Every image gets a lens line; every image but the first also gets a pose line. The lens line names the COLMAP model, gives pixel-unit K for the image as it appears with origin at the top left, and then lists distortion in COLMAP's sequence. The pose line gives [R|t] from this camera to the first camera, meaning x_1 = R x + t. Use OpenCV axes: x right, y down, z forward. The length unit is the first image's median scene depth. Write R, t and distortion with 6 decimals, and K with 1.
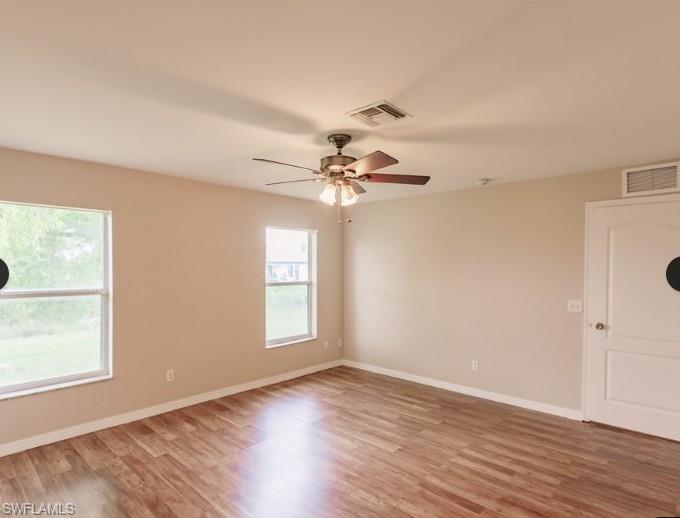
lens RADIAL K [[373.4, 0, 342.2], [0, 373.4, 256.6], [0, 0, 1]] dist [-0.019521, -0.000651]
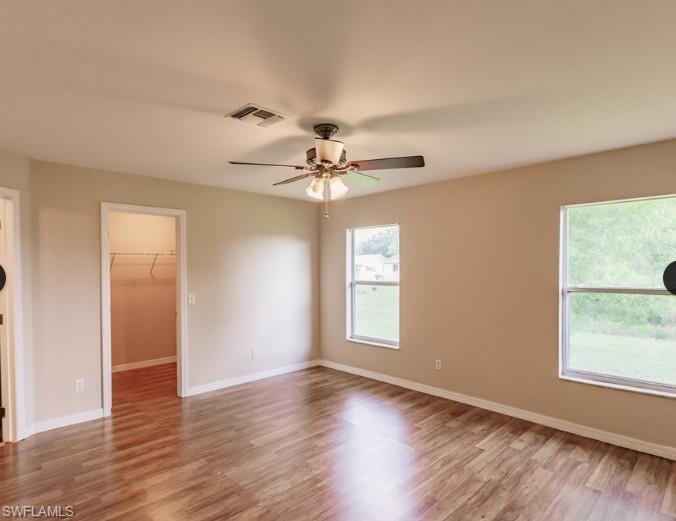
lens RADIAL K [[403.5, 0, 340.2], [0, 403.5, 267.6], [0, 0, 1]] dist [-0.008181, 0.000750]
pose [[-0.053526, 0.006022, -0.998548, 0.733846], [0.026739, 0.999632, 0.004595, 0.023348], [0.998208, -0.026454, -0.053667, 0.783374]]
